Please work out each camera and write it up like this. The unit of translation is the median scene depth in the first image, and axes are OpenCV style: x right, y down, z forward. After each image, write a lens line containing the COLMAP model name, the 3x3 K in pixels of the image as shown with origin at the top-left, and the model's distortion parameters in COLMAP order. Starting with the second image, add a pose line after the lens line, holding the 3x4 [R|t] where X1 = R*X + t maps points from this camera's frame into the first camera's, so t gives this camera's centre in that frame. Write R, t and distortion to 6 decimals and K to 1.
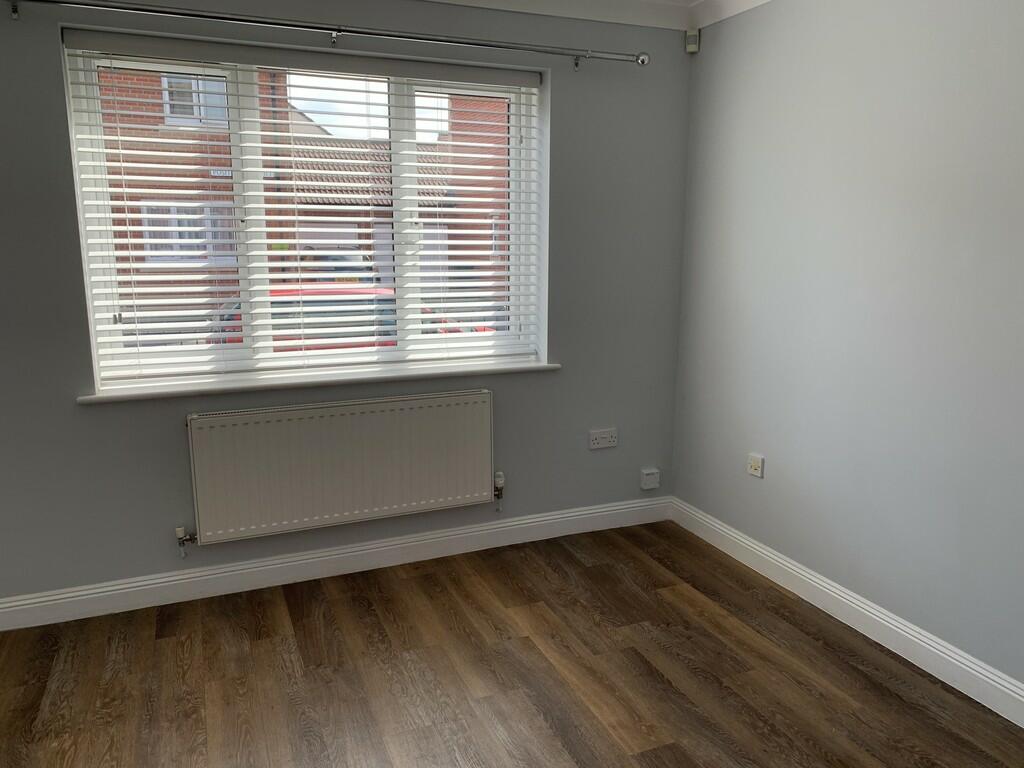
lens RADIAL K [[794.2, 0, 514.1], [0, 794.2, 381.0], [0, 0, 1]] dist [0.068099, -0.065666]
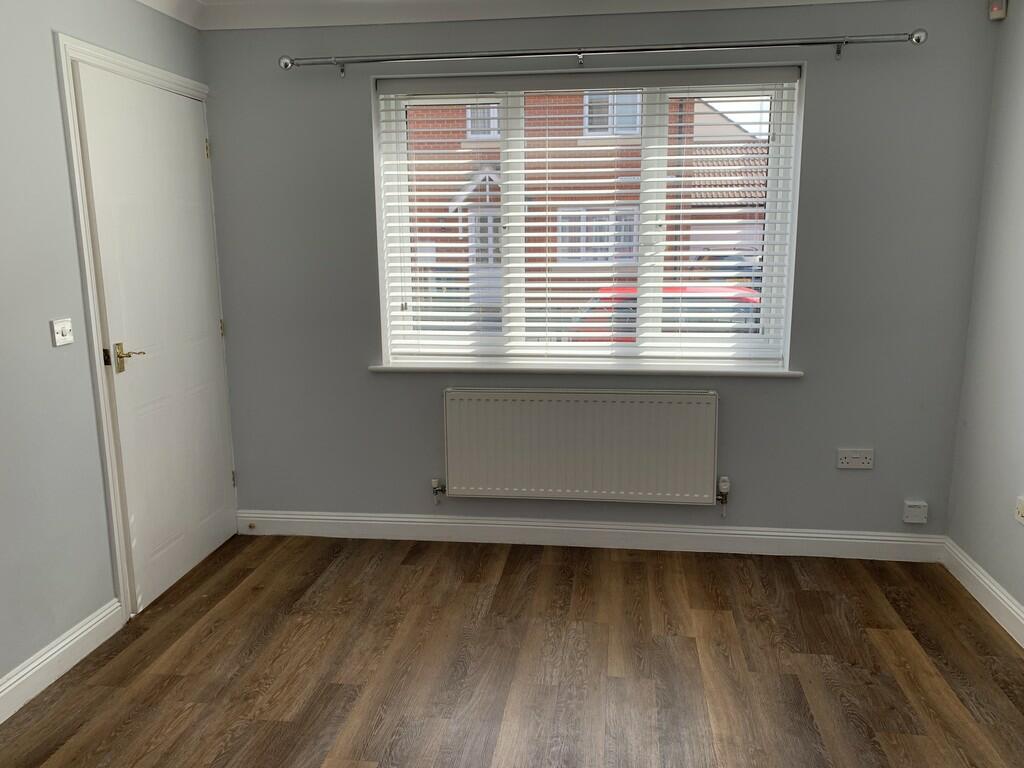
lens RADIAL K [[794.2, 0, 515.7], [0, 794.2, 380.3], [0, 0, 1]] dist [0.068099, -0.065666]
pose [[0.862823, 0.083242, -0.498605, 0.266741], [-0.084074, 0.996242, 0.020835, -0.003158], [0.498465, 0.023942, 0.866579, 0.011622]]
